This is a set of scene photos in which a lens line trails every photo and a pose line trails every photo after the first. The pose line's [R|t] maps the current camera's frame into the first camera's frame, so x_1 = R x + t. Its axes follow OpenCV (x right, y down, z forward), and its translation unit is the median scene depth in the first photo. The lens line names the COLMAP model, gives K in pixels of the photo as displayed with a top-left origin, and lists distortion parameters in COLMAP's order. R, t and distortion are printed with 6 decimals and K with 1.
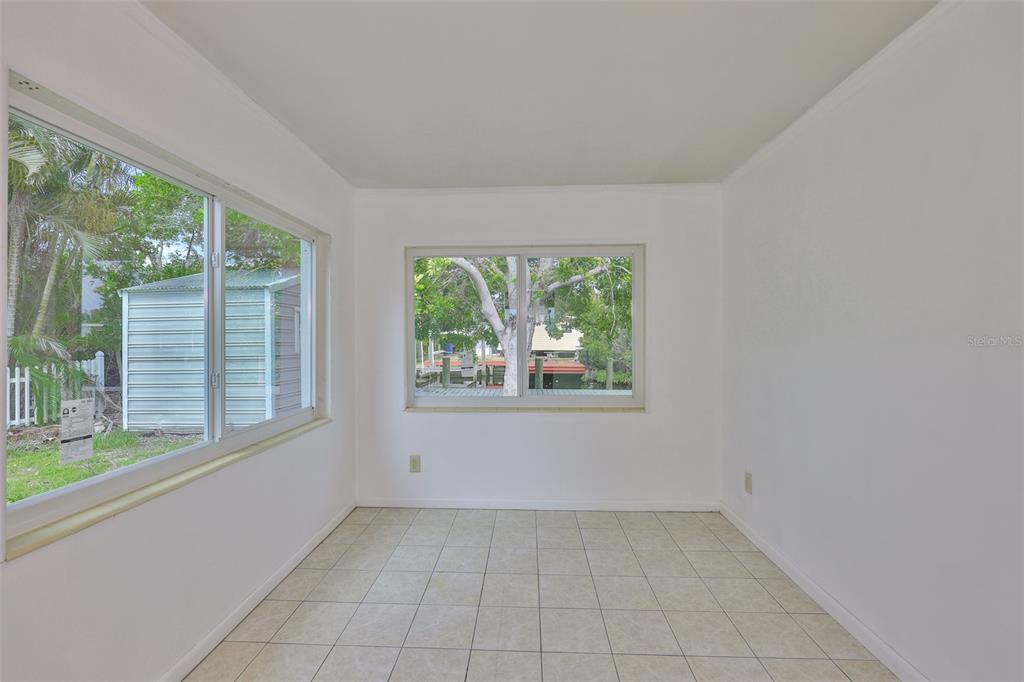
lens RADIAL K [[432.2, 0, 509.0], [0, 432.2, 340.0], [0, 0, 1]] dist [0.003382, 0.000279]
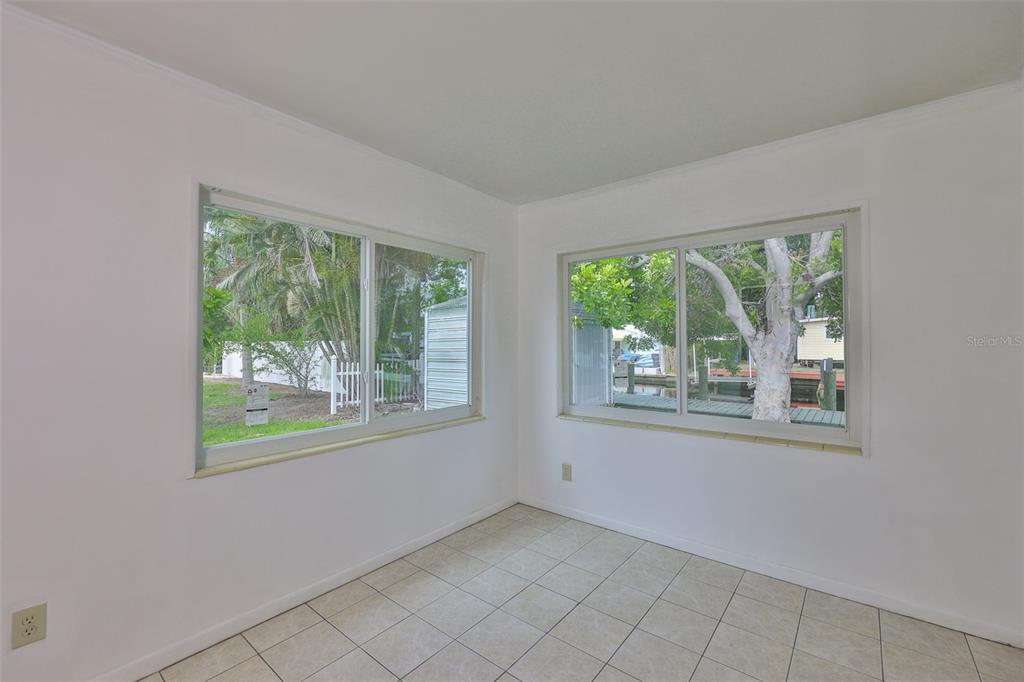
lens RADIAL K [[432.2, 0, 511.0], [0, 432.2, 338.5], [0, 0, 1]] dist [0.003382, 0.000279]
pose [[0.805382, -0.006469, -0.592720, 0.270639], [-0.004380, 0.999848, -0.016863, -0.001184], [0.592740, 0.016177, 0.805232, 0.124861]]
